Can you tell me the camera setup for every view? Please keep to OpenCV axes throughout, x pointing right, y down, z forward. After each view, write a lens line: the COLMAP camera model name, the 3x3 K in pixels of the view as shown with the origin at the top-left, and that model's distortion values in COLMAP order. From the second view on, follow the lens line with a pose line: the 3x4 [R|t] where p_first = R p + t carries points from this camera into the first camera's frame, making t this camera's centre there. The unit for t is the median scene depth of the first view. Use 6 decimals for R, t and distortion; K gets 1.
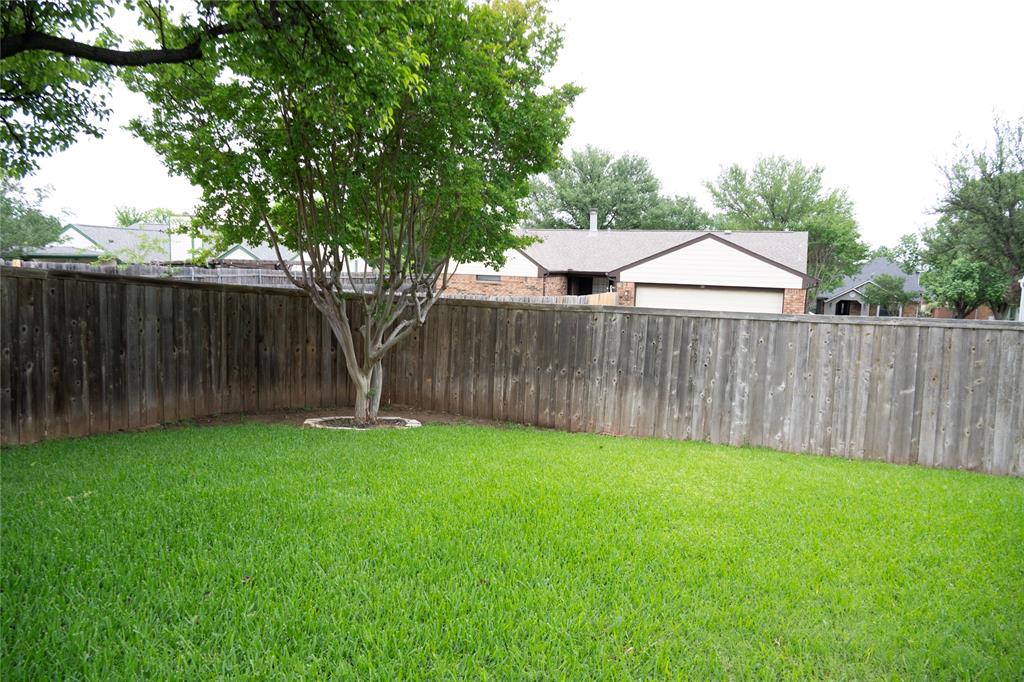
lens RADIAL K [[667.3, 0, 508.6], [0, 667.3, 343.4], [0, 0, 1]] dist [-0.003406, -0.001730]
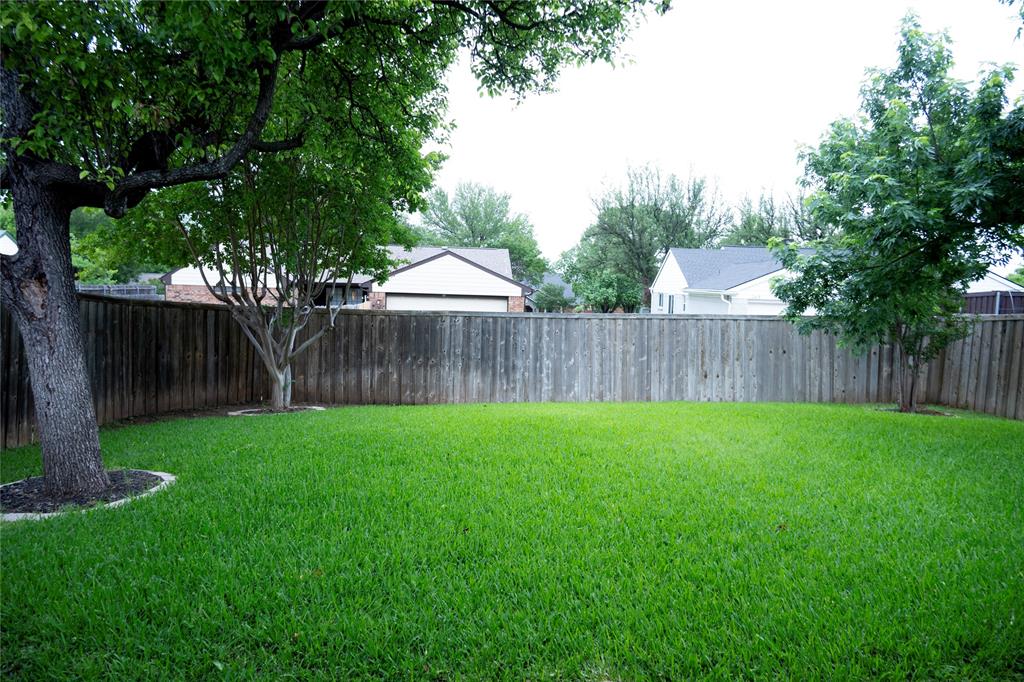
lens RADIAL K [[667.3, 0, 509.2], [0, 667.3, 344.9], [0, 0, 1]] dist [-0.003406, -0.001730]
pose [[0.889413, -0.044986, 0.454886, -0.366901], [0.050019, 0.998748, 0.000971, 0.017125], [-0.454360, 0.021889, 0.890549, -0.258014]]
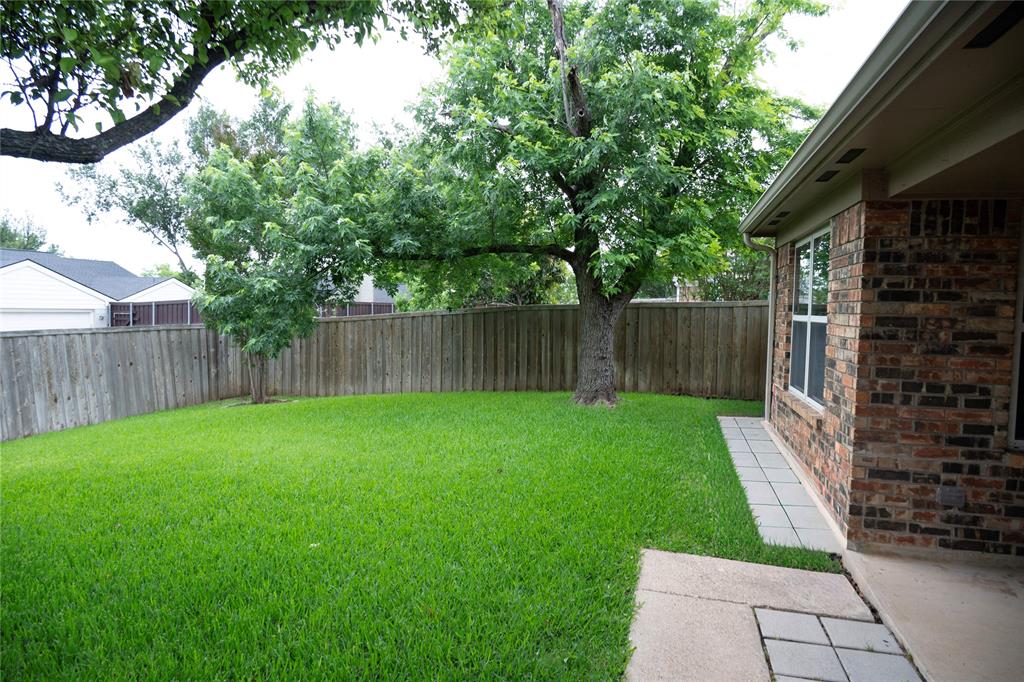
lens RADIAL K [[667.3, 0, 514.2], [0, 667.3, 341.9], [0, 0, 1]] dist [-0.003406, -0.001730]
pose [[-0.099763, -0.080916, 0.991716, -0.650053], [0.089544, 0.991914, 0.089940, -0.035646], [-0.990974, 0.097775, -0.091711, 0.069192]]
